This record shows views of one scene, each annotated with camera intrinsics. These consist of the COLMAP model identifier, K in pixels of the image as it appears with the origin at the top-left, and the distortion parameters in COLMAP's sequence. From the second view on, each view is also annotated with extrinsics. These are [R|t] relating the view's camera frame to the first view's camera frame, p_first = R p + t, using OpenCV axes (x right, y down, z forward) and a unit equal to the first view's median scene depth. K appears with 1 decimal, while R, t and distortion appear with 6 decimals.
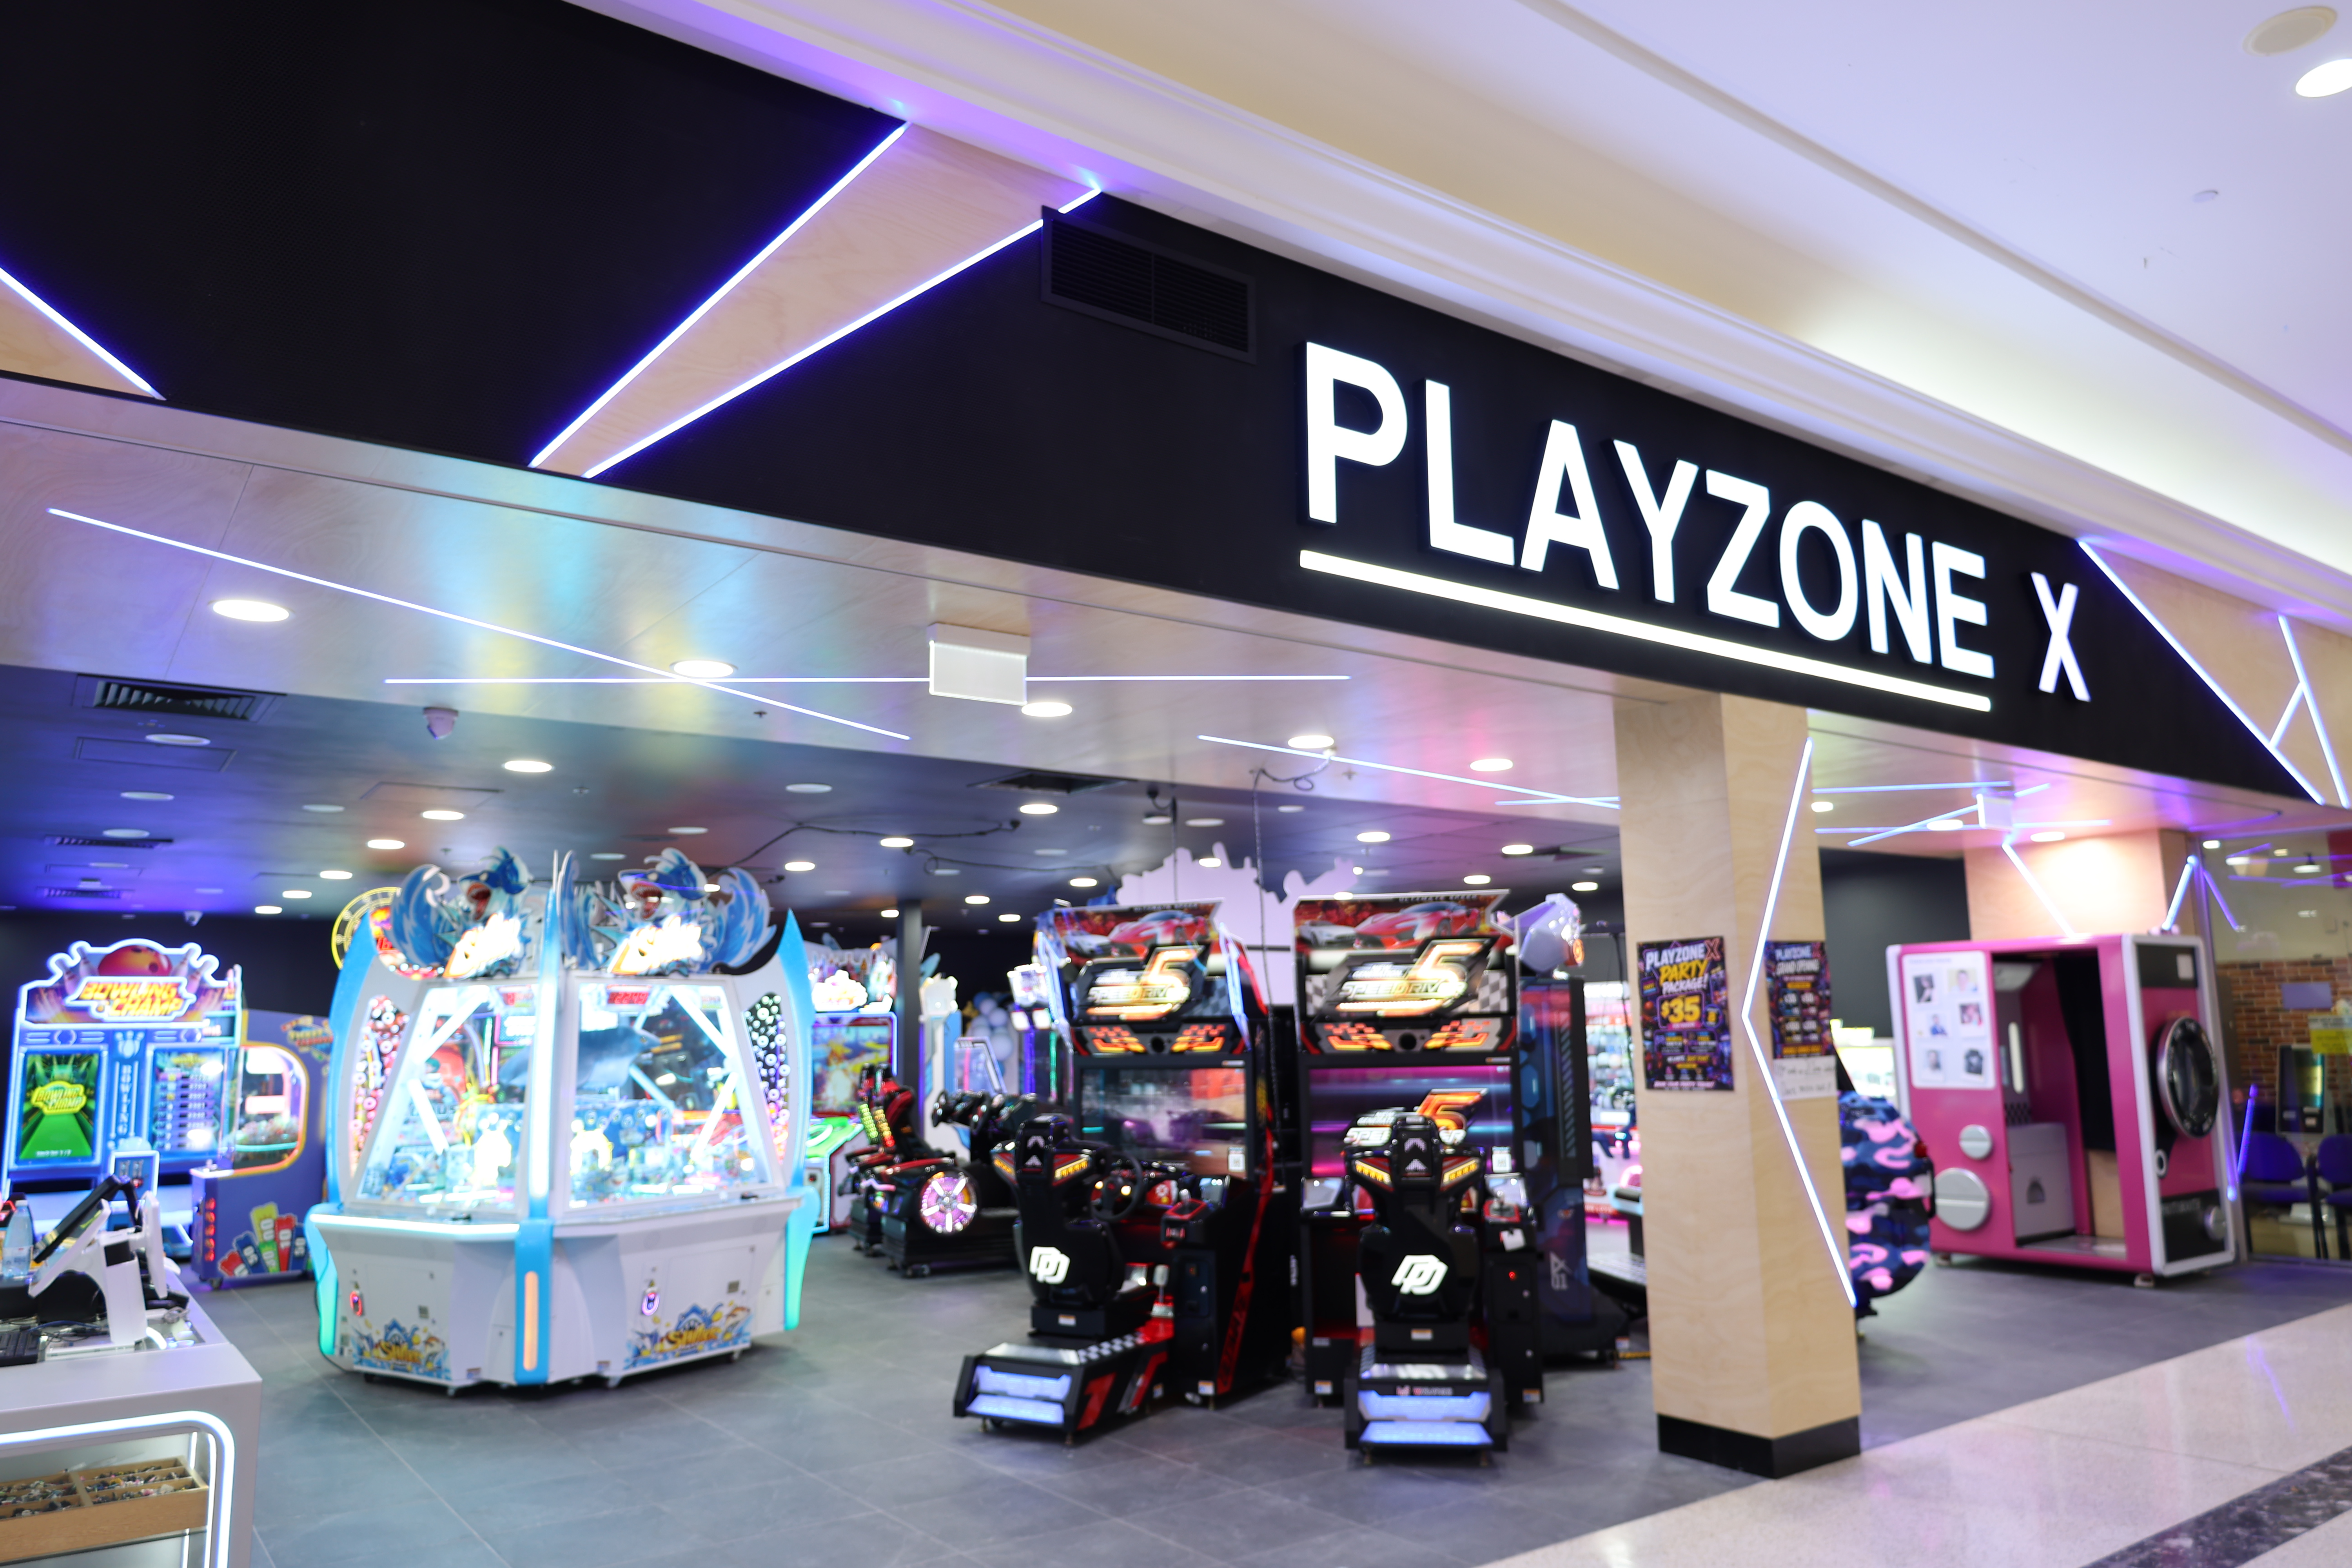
lens RADIAL K [[1623.9, 0, 1174.1], [0, 1623.9, 807.3], [0, 0, 1]] dist [0.014291, 0.004418]
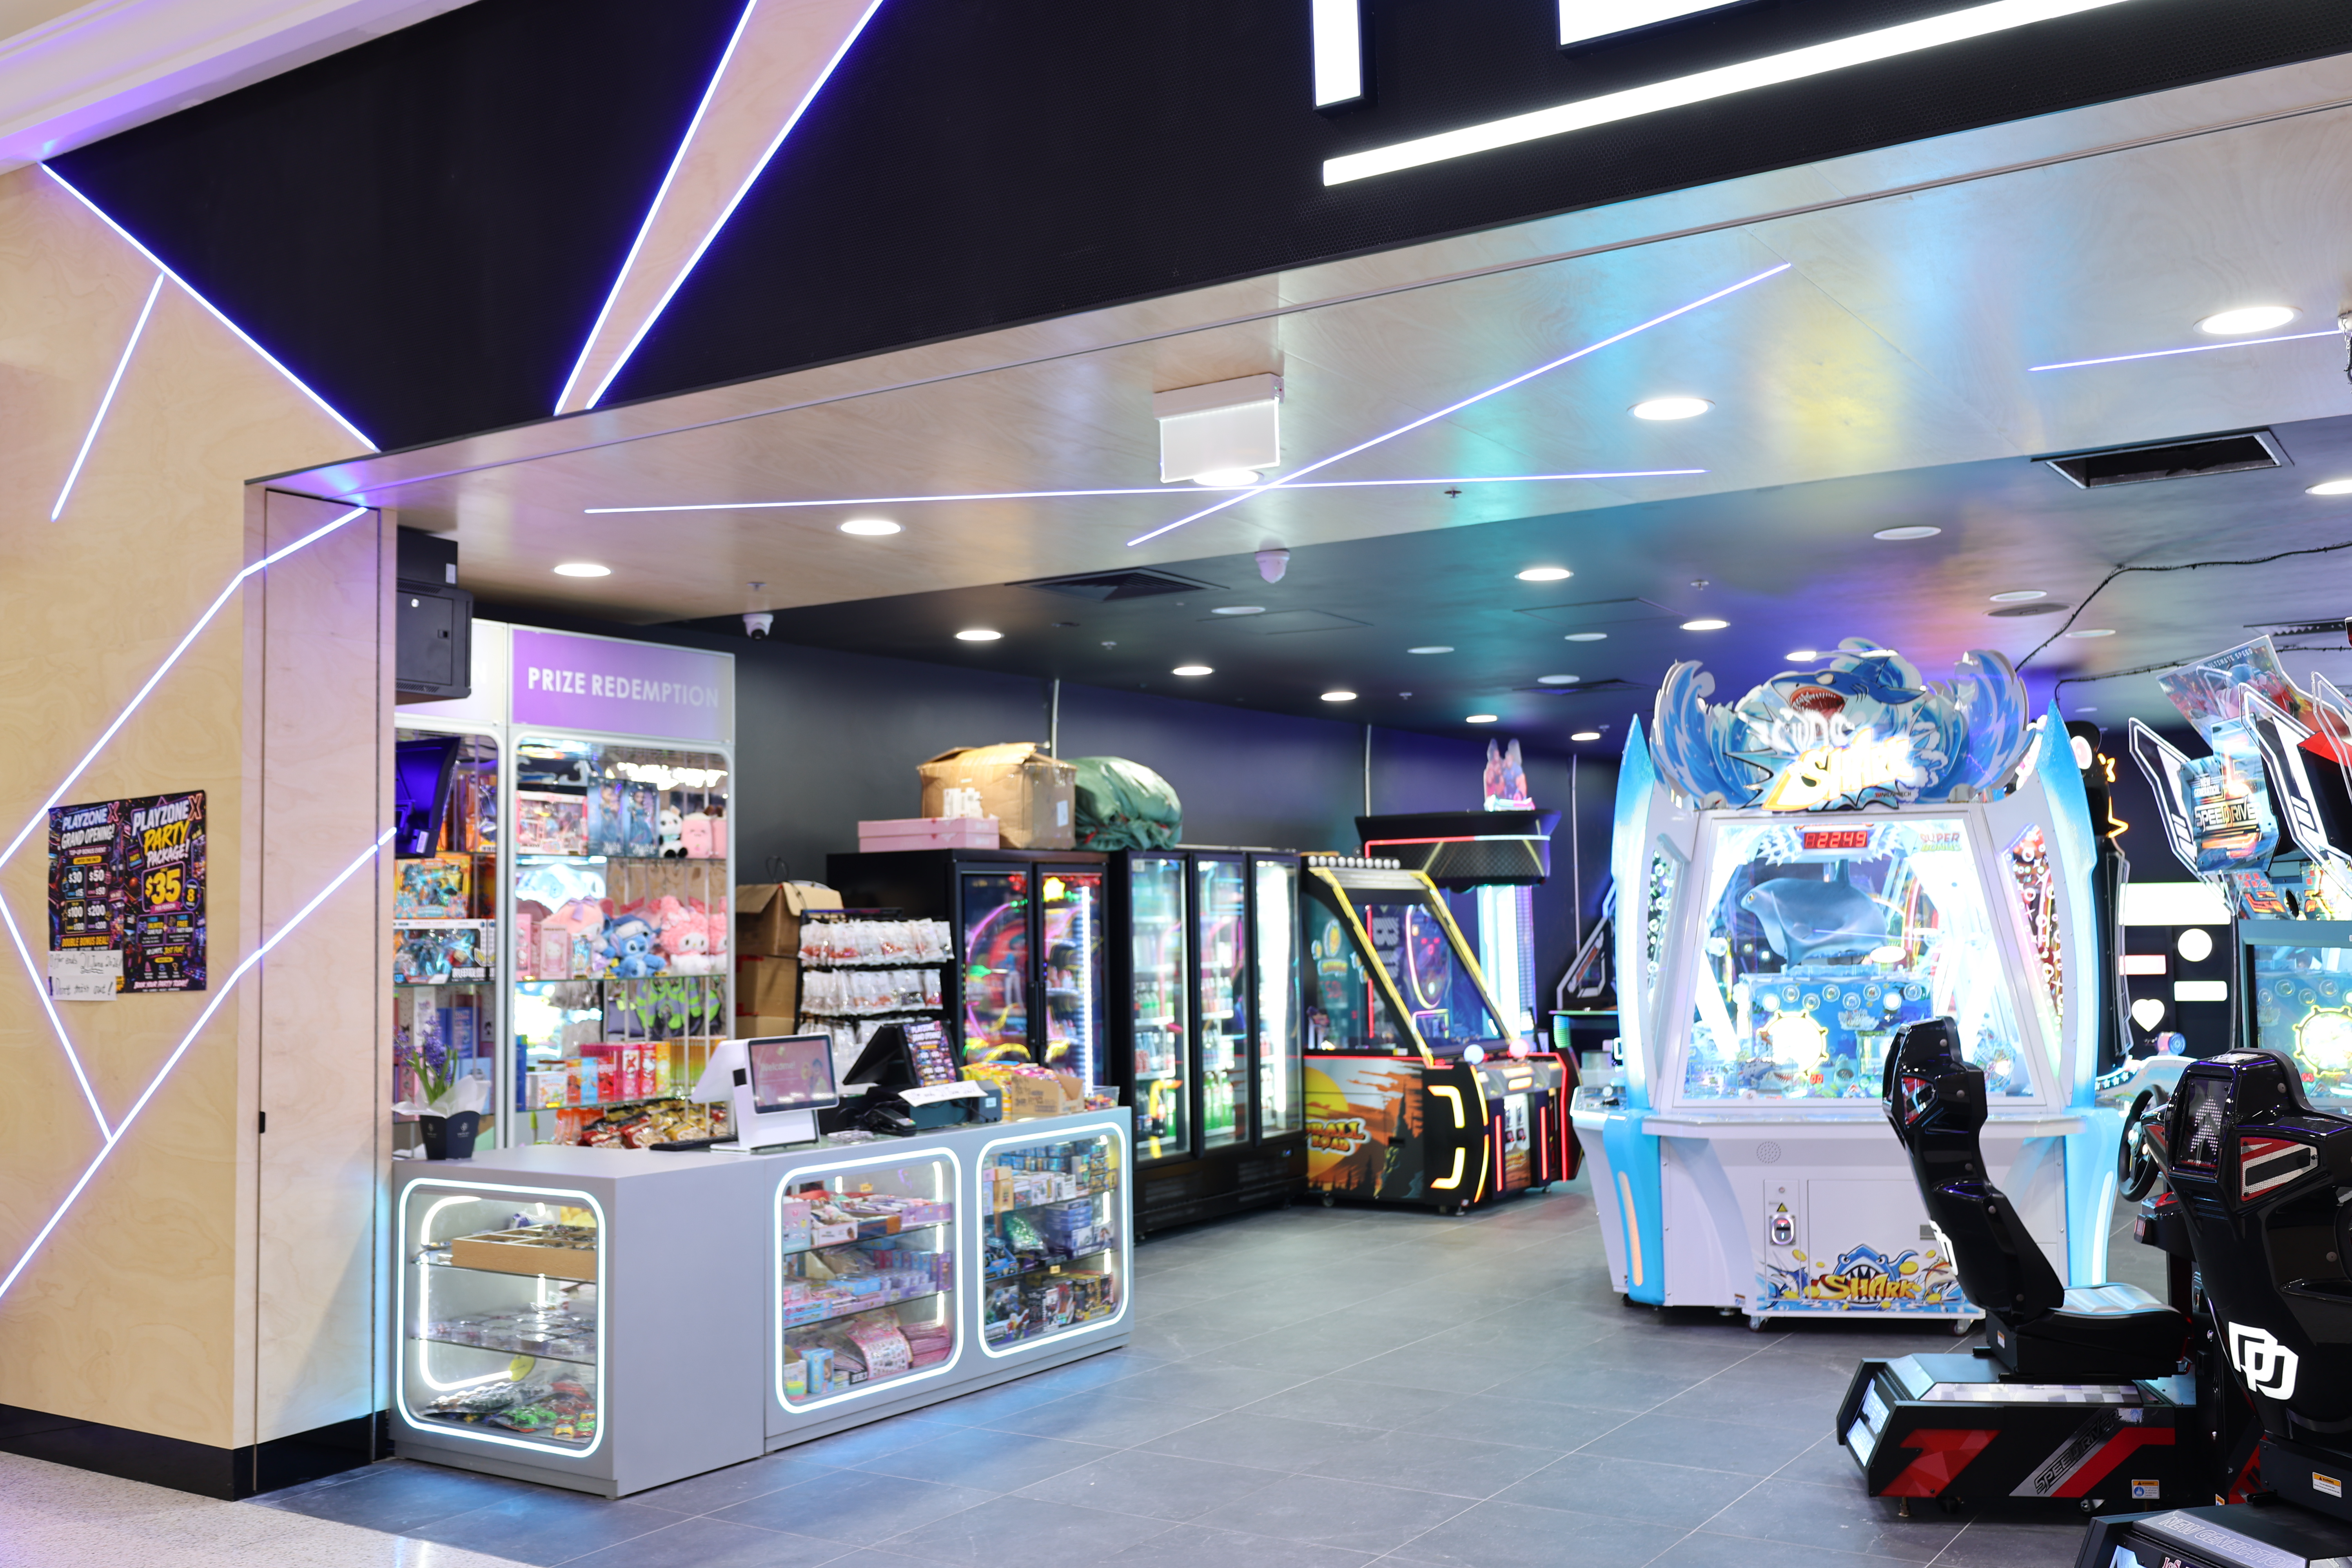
lens RADIAL K [[2153.6, 0, 1176.0], [0, 2153.6, 784.0], [0, 0, 1]] dist [-0.007912, 0.001877]
pose [[0.347131, -0.056205, -0.936131, 0.527094], [0.147814, 0.989005, -0.004568, 0.053232], [0.926095, -0.136788, 0.351622, 0.385714]]
